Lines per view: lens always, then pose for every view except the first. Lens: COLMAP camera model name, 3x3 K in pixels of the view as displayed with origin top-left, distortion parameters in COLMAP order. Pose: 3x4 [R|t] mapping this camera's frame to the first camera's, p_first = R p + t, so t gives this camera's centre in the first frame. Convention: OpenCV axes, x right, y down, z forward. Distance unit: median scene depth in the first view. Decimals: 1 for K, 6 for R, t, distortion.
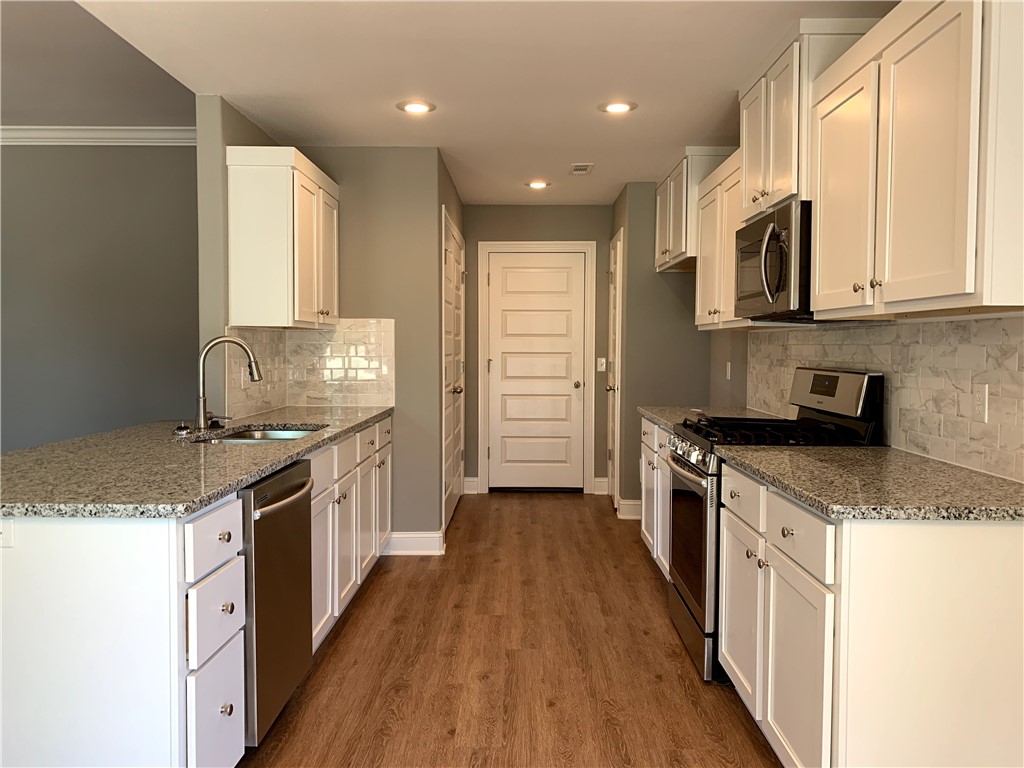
lens RADIAL K [[799.9, 0, 512.6], [0, 799.9, 384.2], [0, 0, 1]] dist [0.068395, -0.064704]
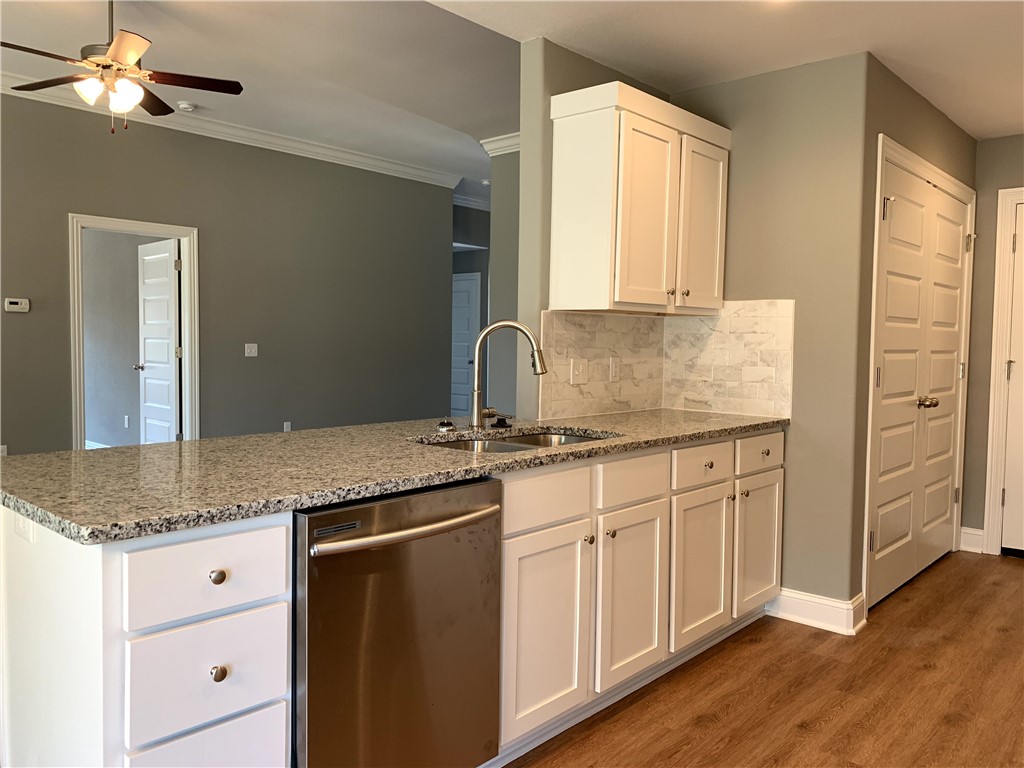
lens RADIAL K [[799.9, 0, 513.8], [0, 799.9, 380.6], [0, 0, 1]] dist [0.068395, -0.064704]
pose [[0.755379, 0.043387, -0.653850, 0.172681], [-0.045920, 0.998858, 0.013229, -0.006206], [0.653677, 0.020032, 0.756508, 0.324152]]
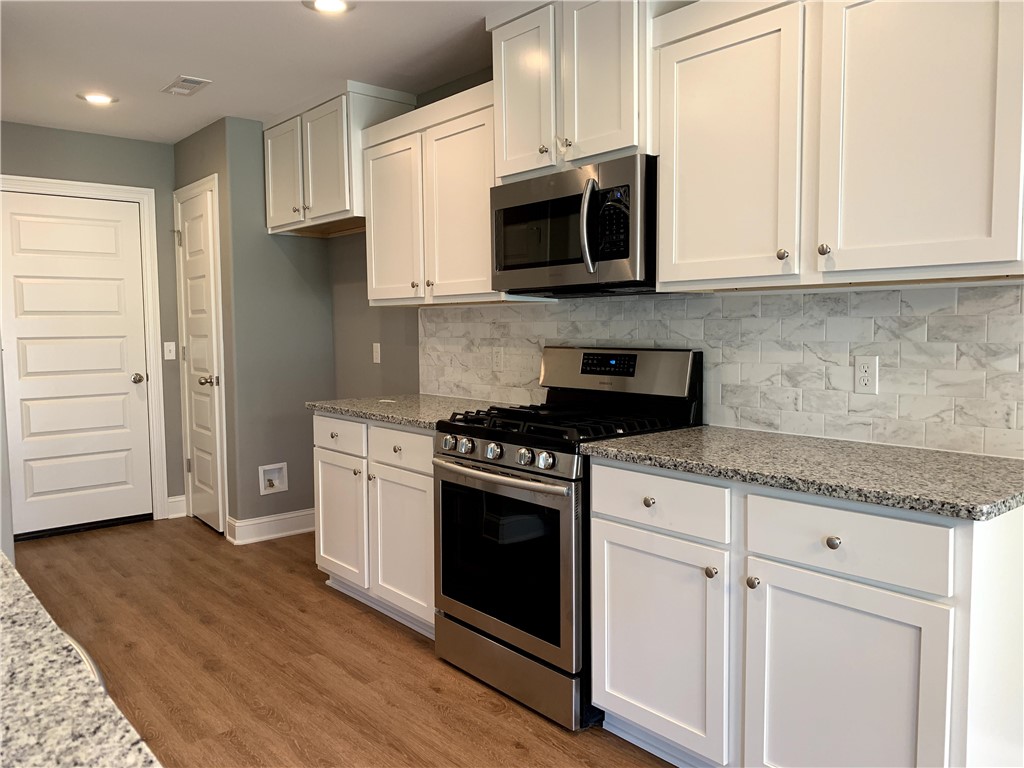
lens RADIAL K [[799.9, 0, 507.1], [0, 799.9, 380.6], [0, 0, 1]] dist [0.068395, -0.064704]
pose [[0.757878, -0.059195, 0.649705, -0.247143], [0.045824, 0.998245, 0.037498, -0.016769], [-0.650785, 0.001353, 0.759261, 0.320011]]
